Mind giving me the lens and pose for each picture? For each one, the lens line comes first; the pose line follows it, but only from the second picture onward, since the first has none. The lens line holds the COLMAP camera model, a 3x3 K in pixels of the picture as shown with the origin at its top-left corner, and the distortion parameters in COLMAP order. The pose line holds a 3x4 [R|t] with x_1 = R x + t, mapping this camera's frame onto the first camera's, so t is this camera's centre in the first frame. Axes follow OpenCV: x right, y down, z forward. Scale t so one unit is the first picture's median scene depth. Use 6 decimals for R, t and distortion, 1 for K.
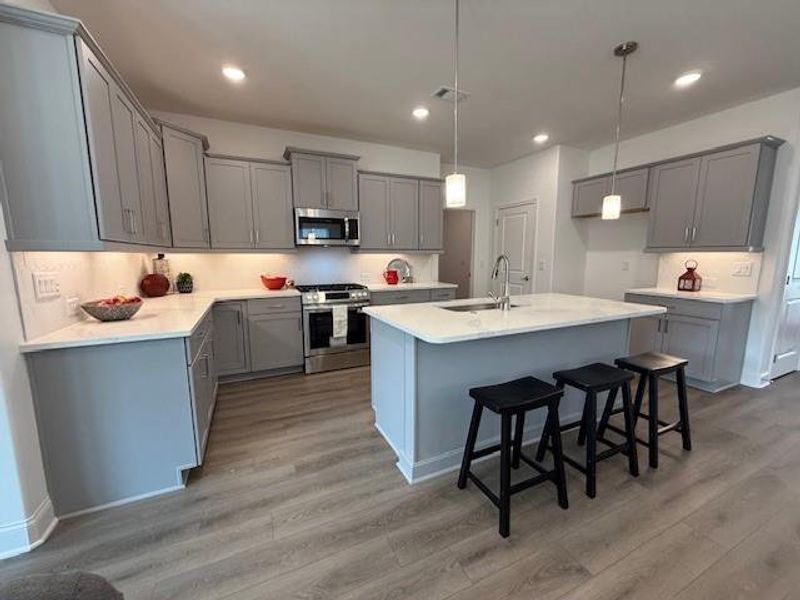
lens RADIAL K [[318.3, 0, 398.3], [0, 318.3, 300.1], [0, 0, 1]] dist [-0.000709, -0.000572]
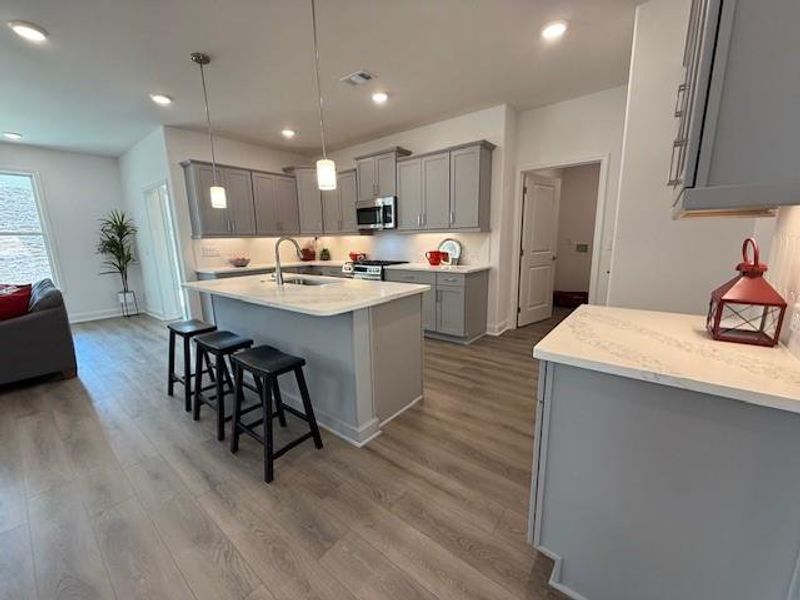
lens RADIAL K [[318.3, 0, 398.3], [0, 318.3, 300.1], [0, 0, 1]] dist [-0.000709, -0.000572]
pose [[0.448786, 0.162574, -0.878727, 1.071595], [-0.103922, 0.986136, 0.129371, -0.074872], [0.887576, 0.033259, 0.459459, 0.574054]]
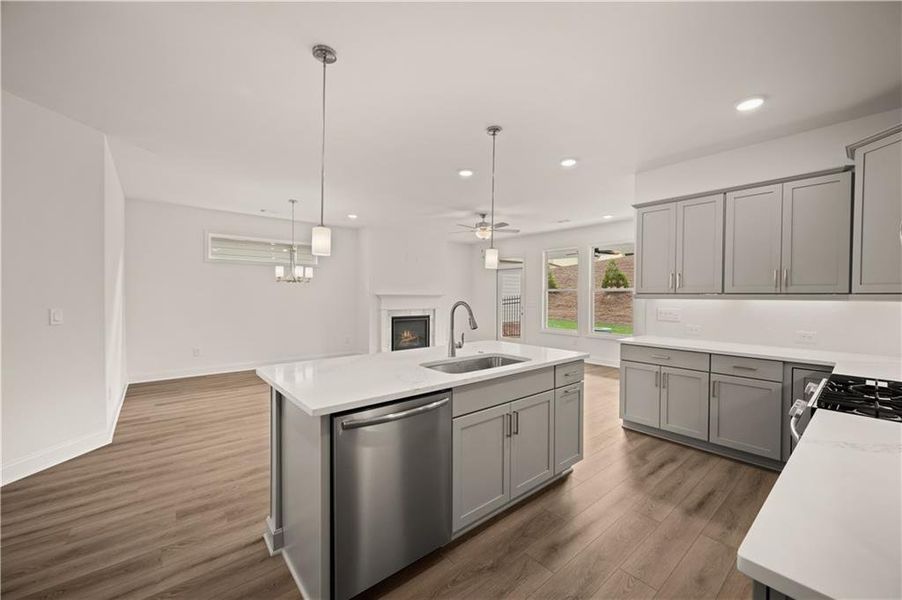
lens RADIAL K [[357.0, 0, 453.7], [0, 357.0, 291.8], [0, 0, 1]] dist [-0.002242, -0.000055]
pose [[-0.965478, -0.005669, -0.260423, 0.422505], [-0.039498, 0.991389, 0.124855, -0.208295], [0.257473, 0.130831, -0.957388, 1.378650]]
